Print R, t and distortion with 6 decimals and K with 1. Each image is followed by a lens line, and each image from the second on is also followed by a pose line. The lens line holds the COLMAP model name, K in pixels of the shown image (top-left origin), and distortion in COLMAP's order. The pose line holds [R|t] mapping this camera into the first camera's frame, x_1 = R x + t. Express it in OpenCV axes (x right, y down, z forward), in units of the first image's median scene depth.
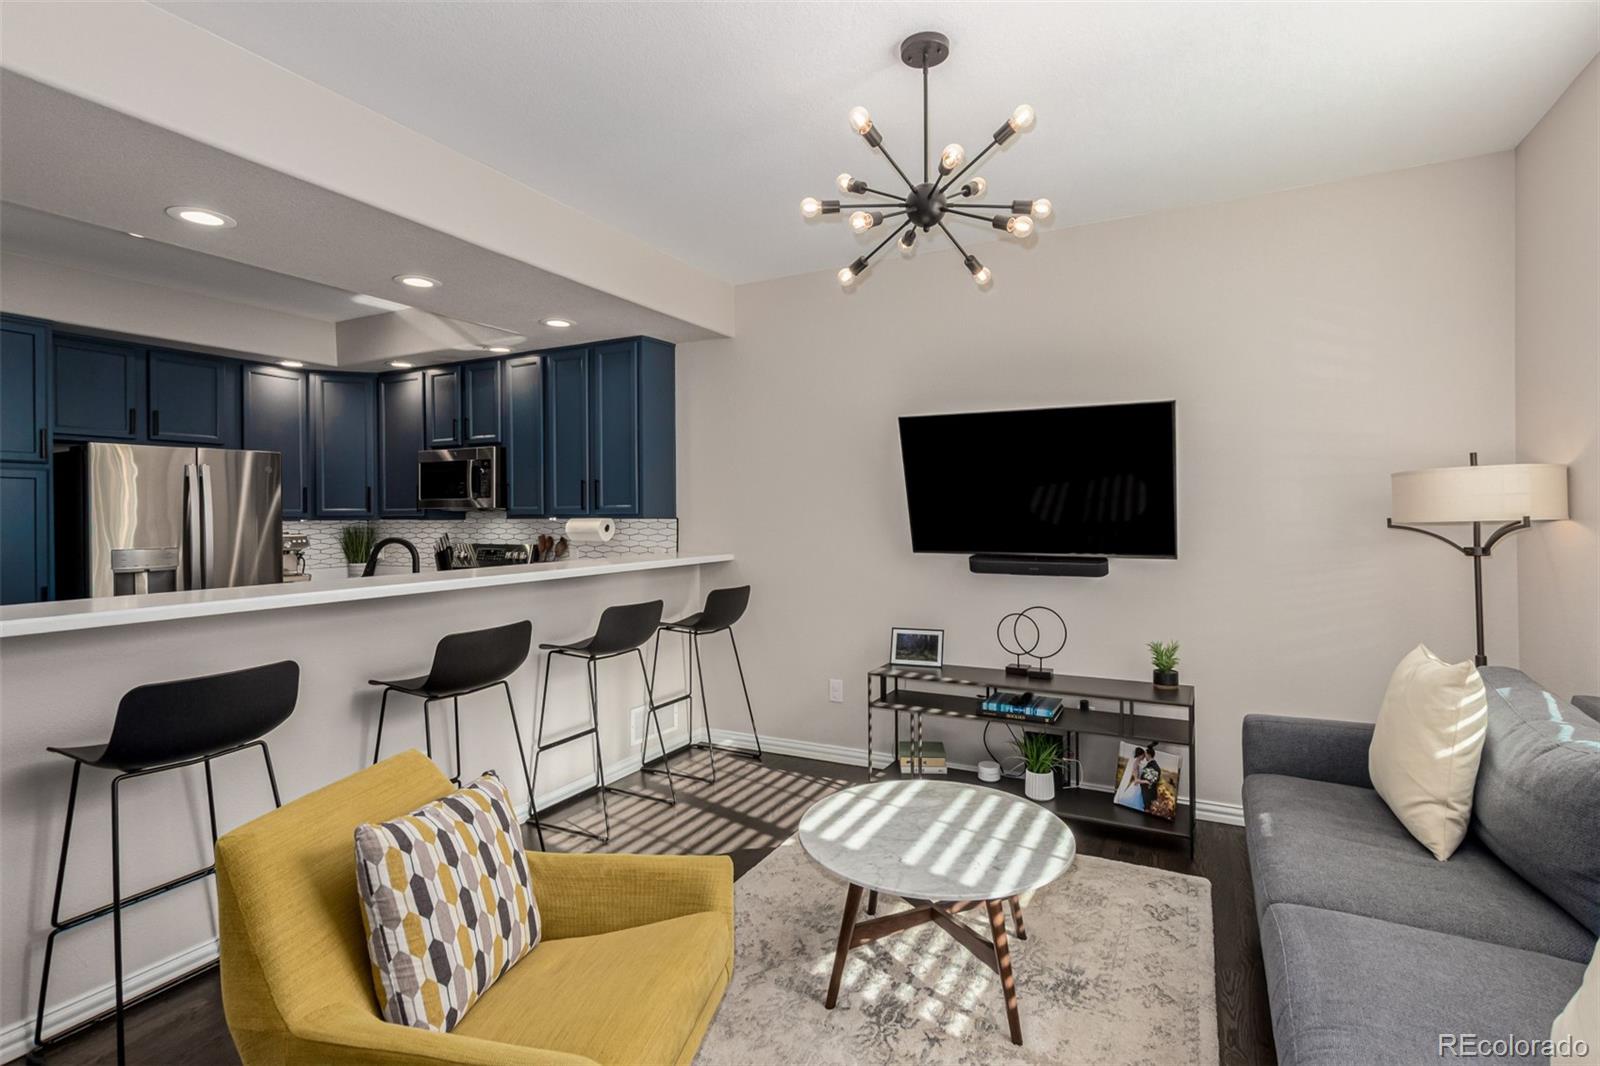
lens RADIAL K [[763.0, 0, 825.7], [0, 763.0, 505.3], [0, 0, 1]] dist [0.035770, 0.000075]
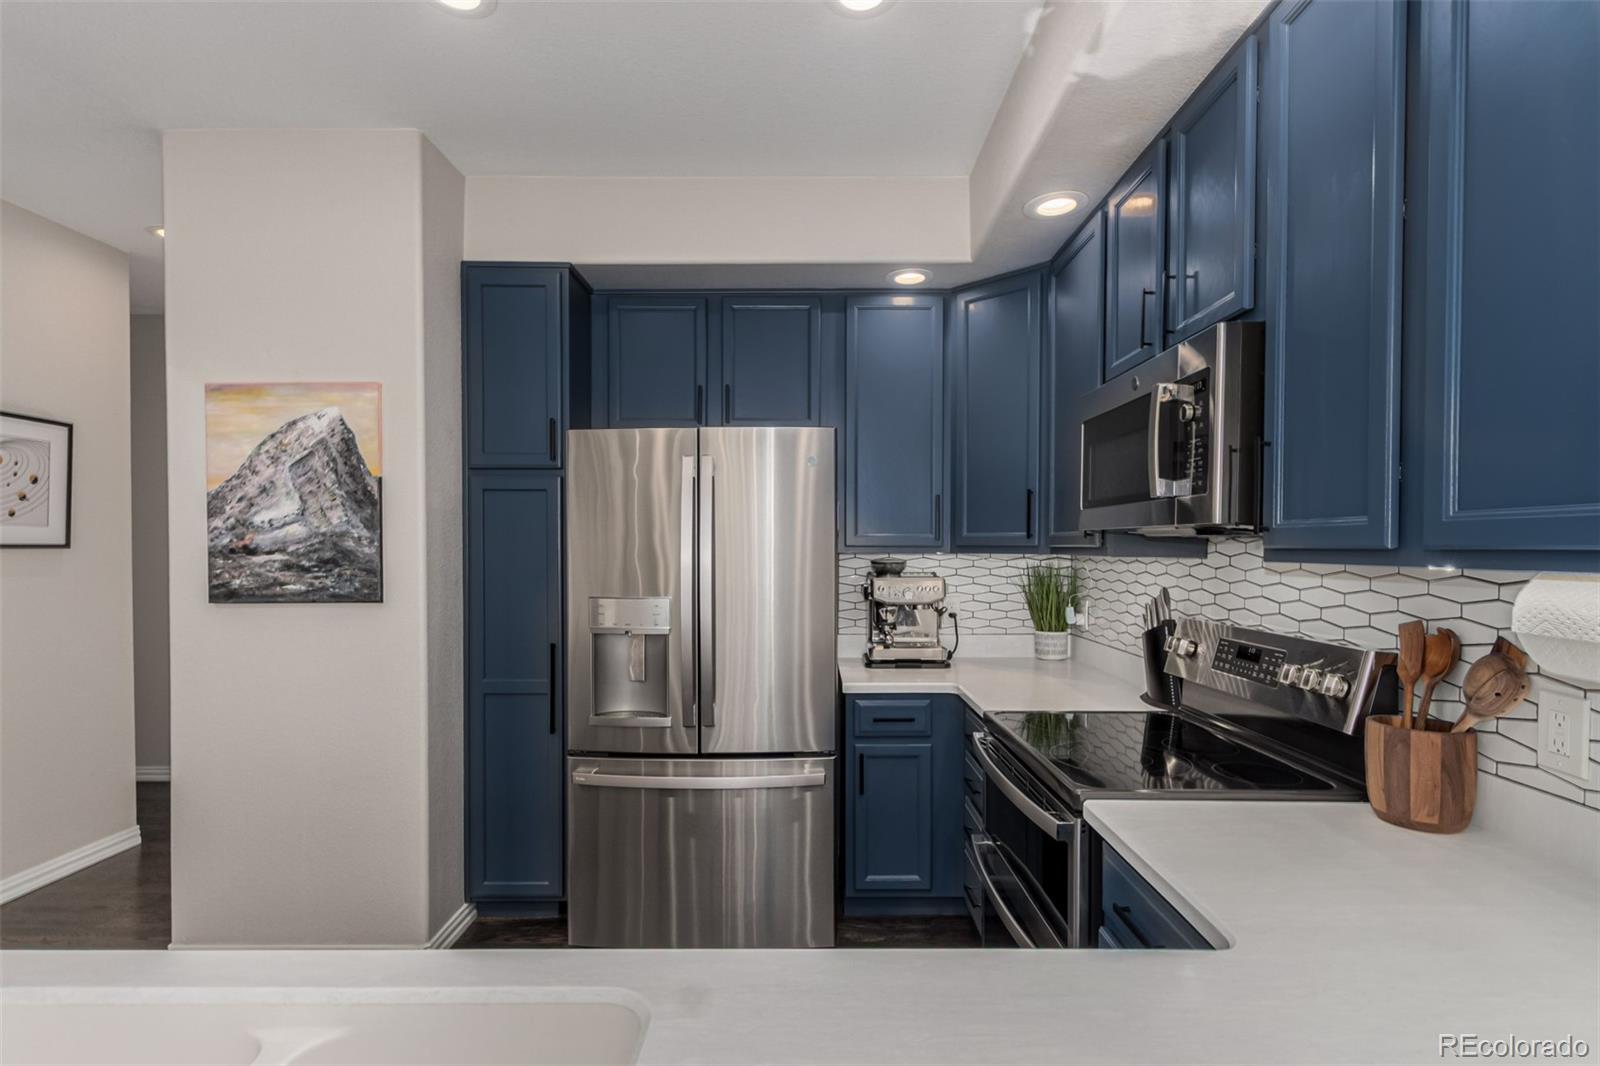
lens RADIAL K [[762.3, 0, 806.2], [0, 762.3, 557.7], [0, 0, 1]] dist [0.009851, -0.000233]
pose [[0.453576, 0.024838, -0.890871, -0.250178], [0.000973, 0.999597, 0.028365, 0.008498], [0.891217, -0.013732, 0.453369, 0.763764]]
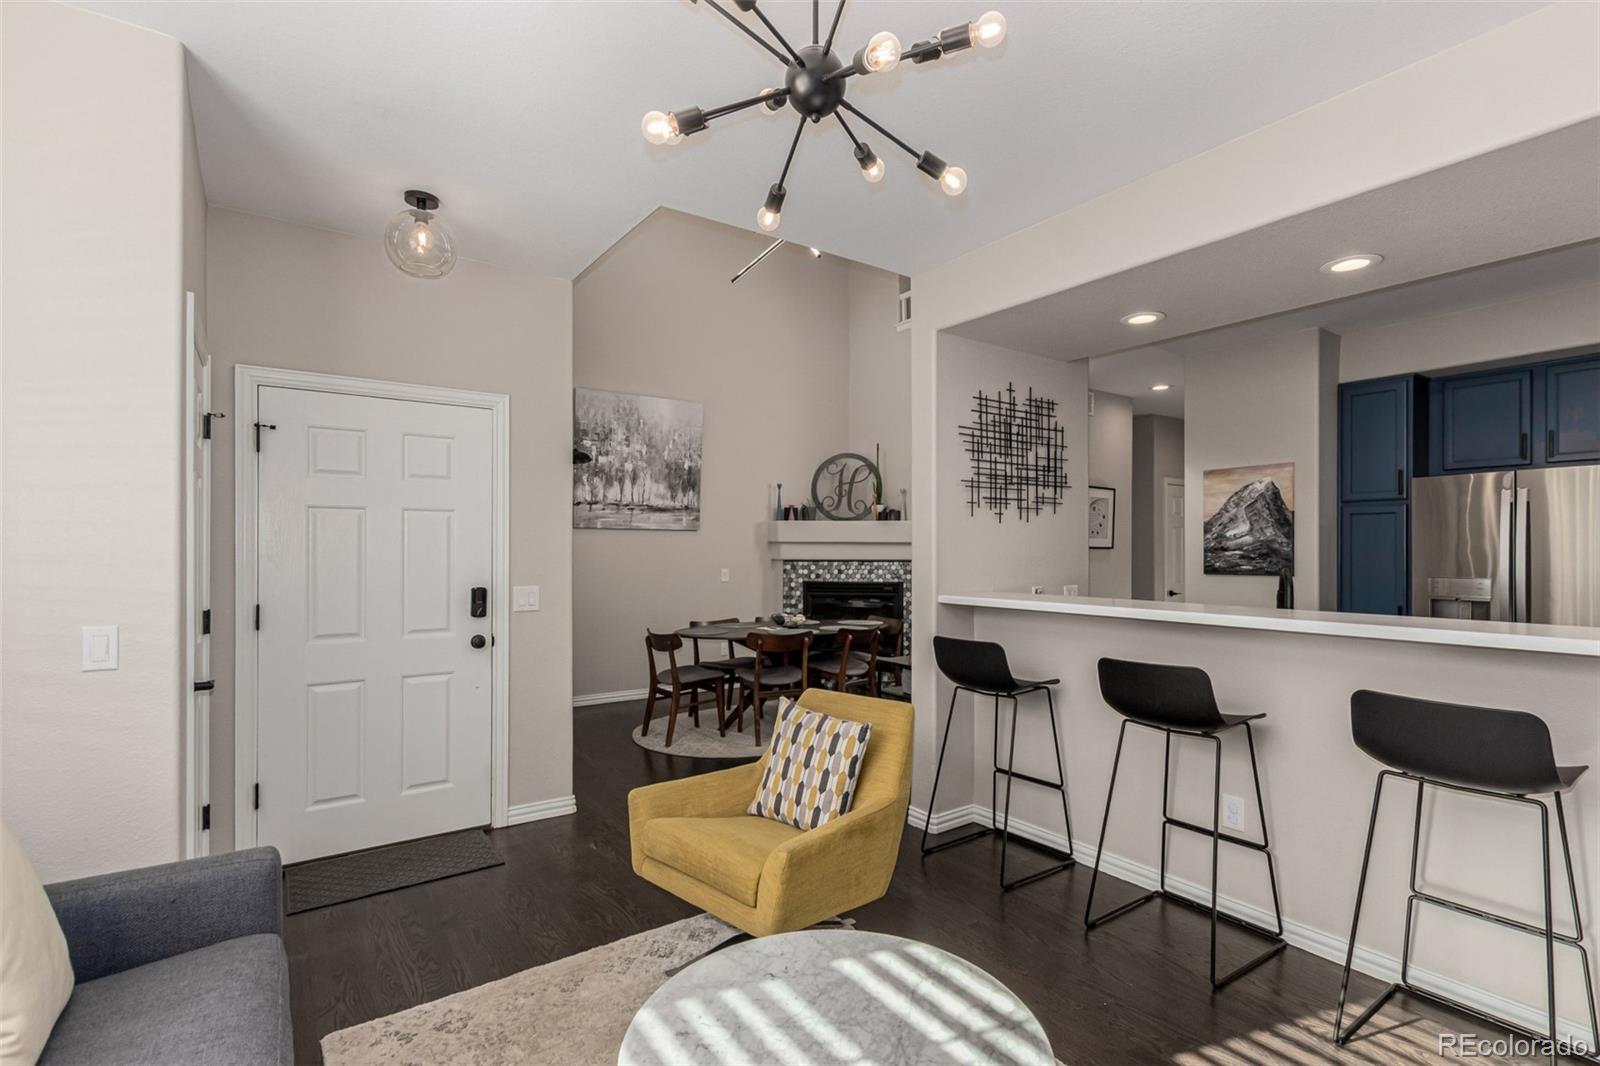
lens RADIAL K [[757.7, 0, 813.6], [0, 757.7, 549.2], [0, 0, 1]] dist [0.002127, -0.000128]
pose [[-0.465157, 0.009335, -0.885179, 0.352707], [0.009954, 0.999936, 0.005314, 0.006502], [0.885172, -0.006339, -0.465220, 0.642403]]
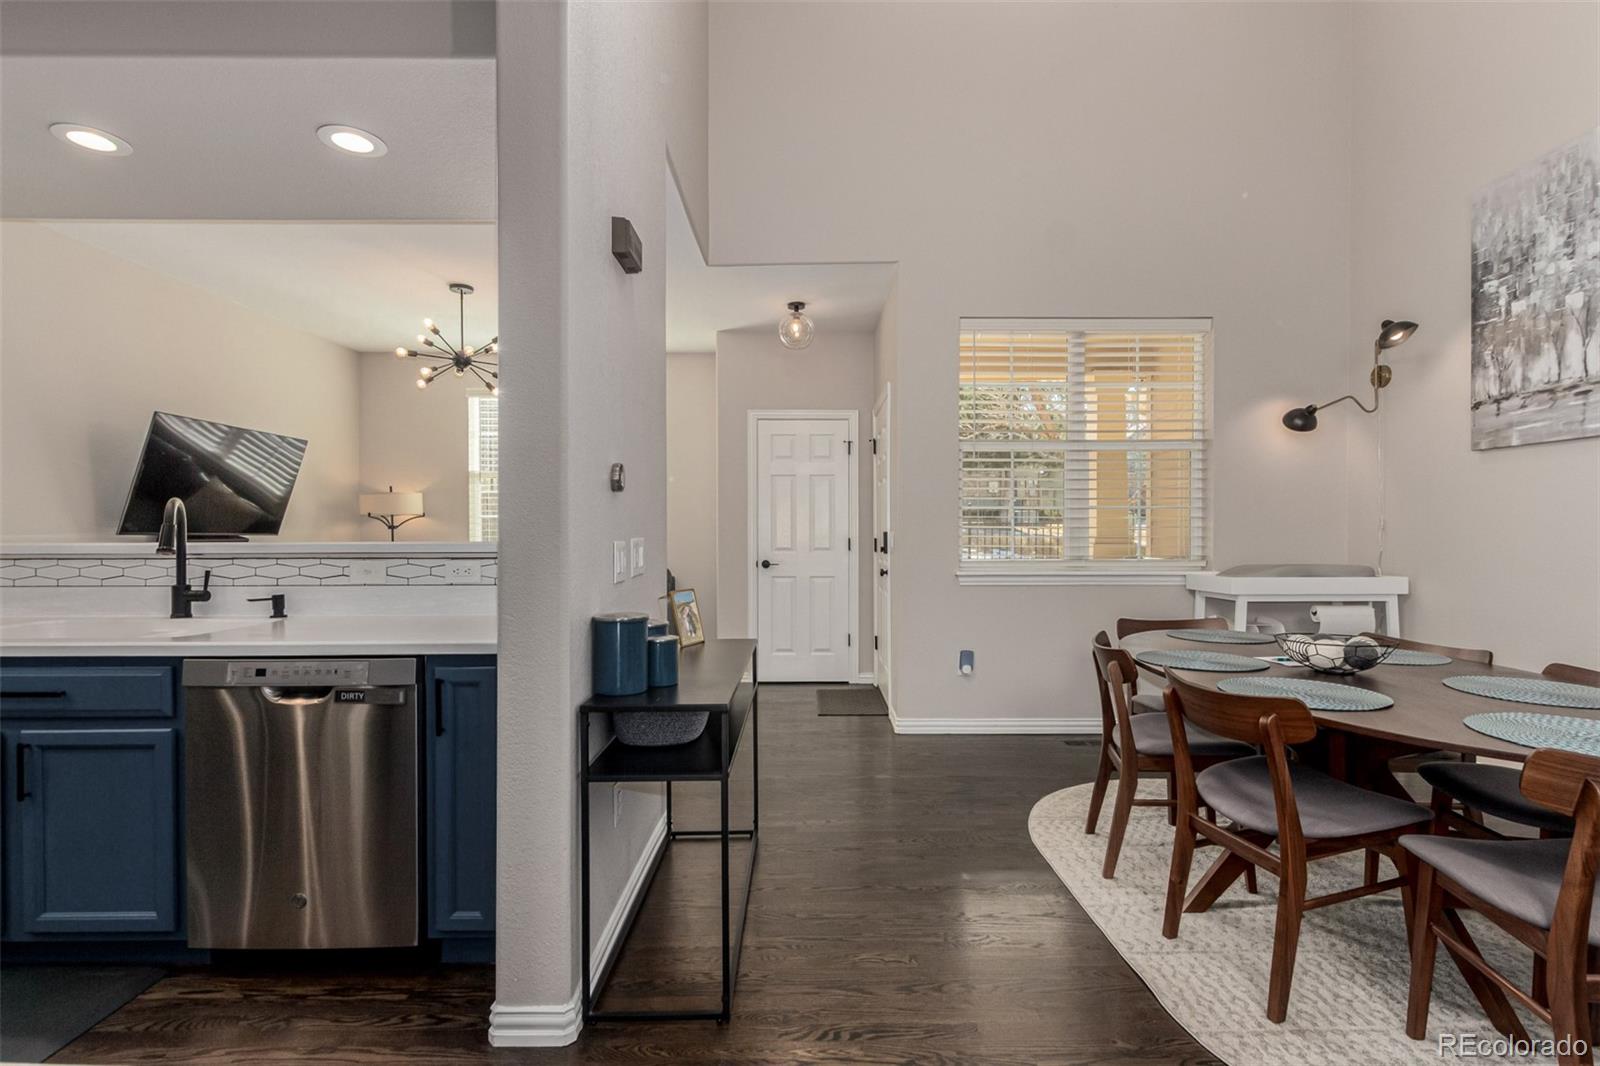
lens RADIAL K [[741.1, 0, 804.9], [0, 741.1, 538.5], [0, 0, 1]] dist [0.003081, -0.000514]
pose [[-0.453027, 0.003804, 0.891489, -1.074303], [0.000998, 0.999992, -0.003760, 0.061146], [-0.891496, -0.000814, -0.453027, 0.534997]]
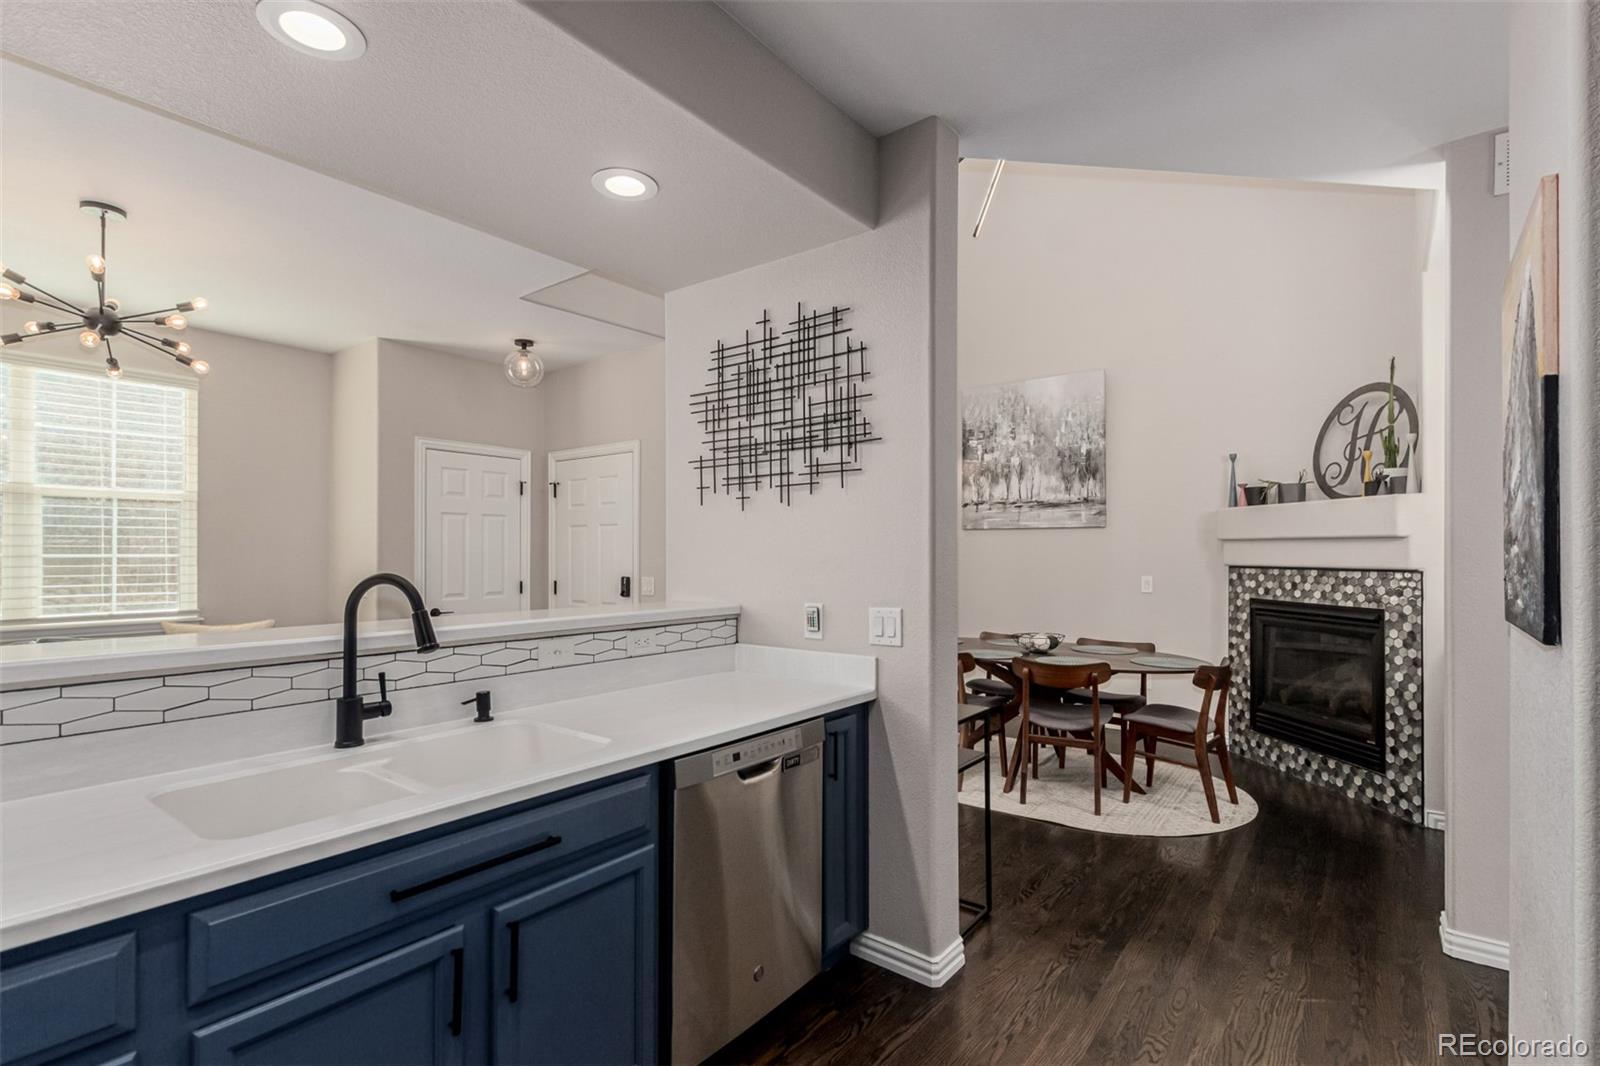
lens RADIAL K [[745.2, 0, 799.5], [0, 745.2, 554.0], [0, 0, 1]] dist [0.010083, -0.006285]
pose [[-0.981491, 0.009565, 0.191271, -0.670920], [0.008164, 0.999934, -0.008112, 0.024846], [-0.191336, -0.006400, -0.981504, 1.027790]]
